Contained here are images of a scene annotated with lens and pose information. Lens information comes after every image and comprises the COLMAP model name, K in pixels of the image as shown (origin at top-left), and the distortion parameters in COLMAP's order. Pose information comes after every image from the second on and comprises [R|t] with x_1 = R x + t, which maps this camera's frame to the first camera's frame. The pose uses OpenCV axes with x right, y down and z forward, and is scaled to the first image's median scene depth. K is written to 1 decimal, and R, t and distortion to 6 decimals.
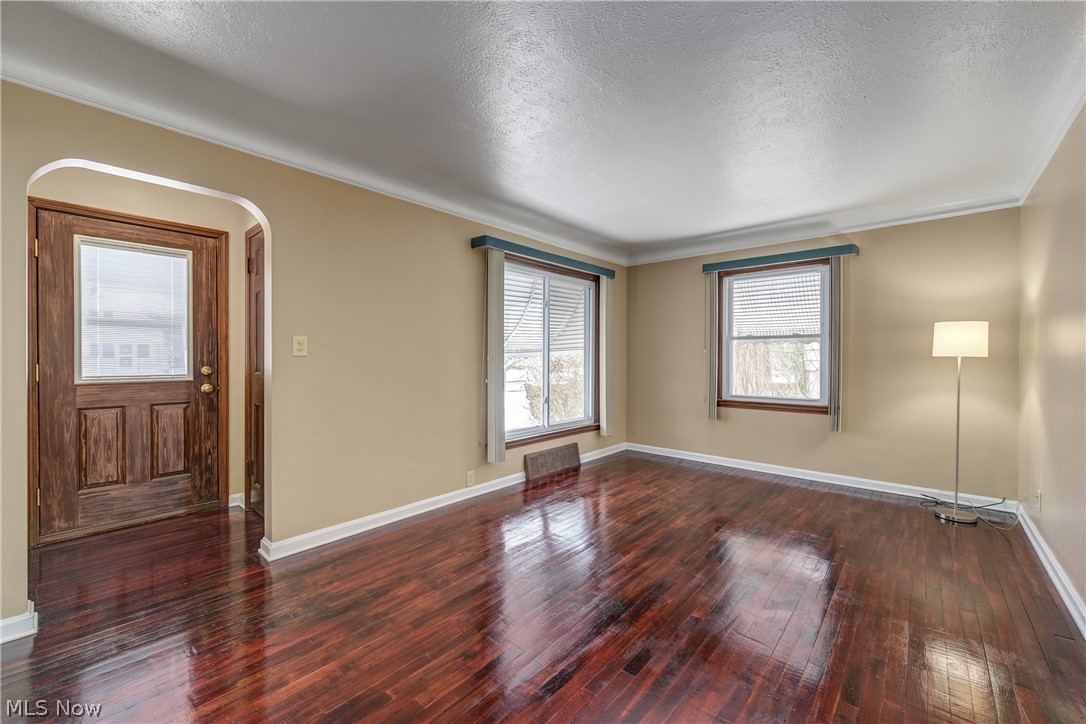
lens RADIAL K [[435.0, 0, 538.9], [0, 435.0, 357.4], [0, 0, 1]] dist [0.002074, 0.000604]
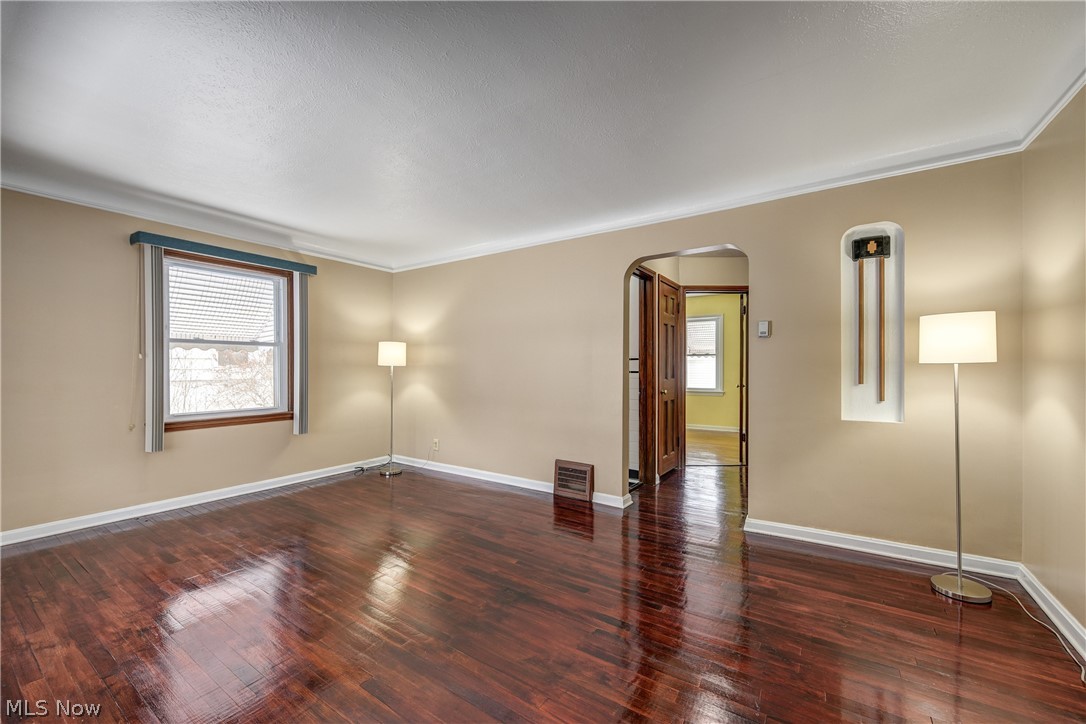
lens RADIAL K [[435.0, 0, 538.1], [0, 435.0, 368.0], [0, 0, 1]] dist [0.002074, 0.000604]
pose [[-0.142149, -0.001655, 0.989844, -0.442777], [0.001422, 0.999997, 0.001876, 0.004455], [-0.989844, 0.001674, -0.142146, 0.524848]]
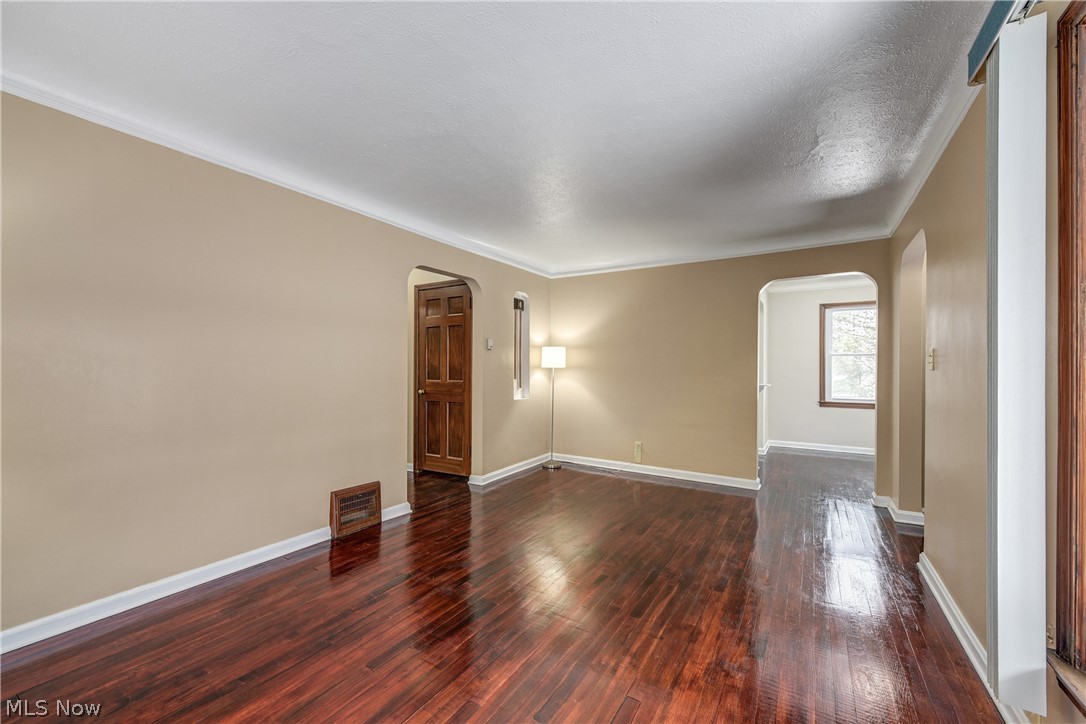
lens RADIAL K [[435.0, 0, 550.2], [0, 435.0, 367.2], [0, 0, 1]] dist [0.002074, 0.000604]
pose [[-0.979484, -0.006499, -0.201415, 0.274438], [-0.006494, 0.999979, -0.000687, -0.001616], [0.201415, 0.000635, -0.979506, 1.114816]]
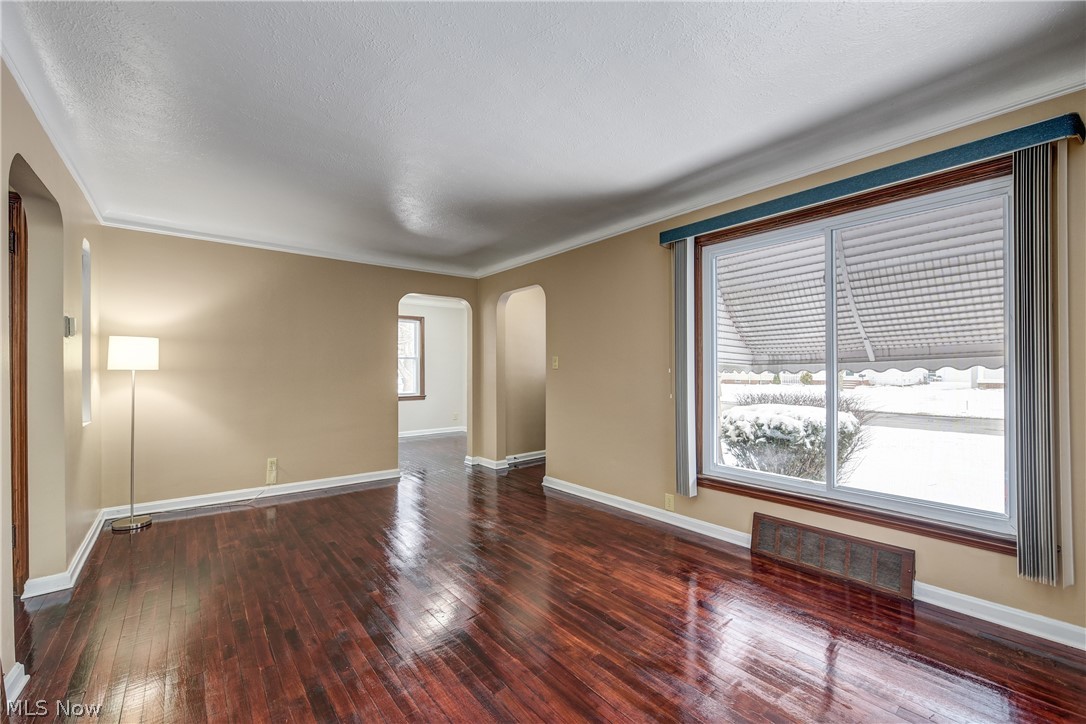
lens RADIAL K [[435.0, 0, 551.7], [0, 435.0, 368.0], [0, 0, 1]] dist [0.002074, 0.000604]
pose [[-0.134644, -0.002879, -0.990890, 0.680500], [0.001836, 0.999993, -0.003155, -0.000165], [0.990892, -0.002244, -0.134638, 0.767214]]
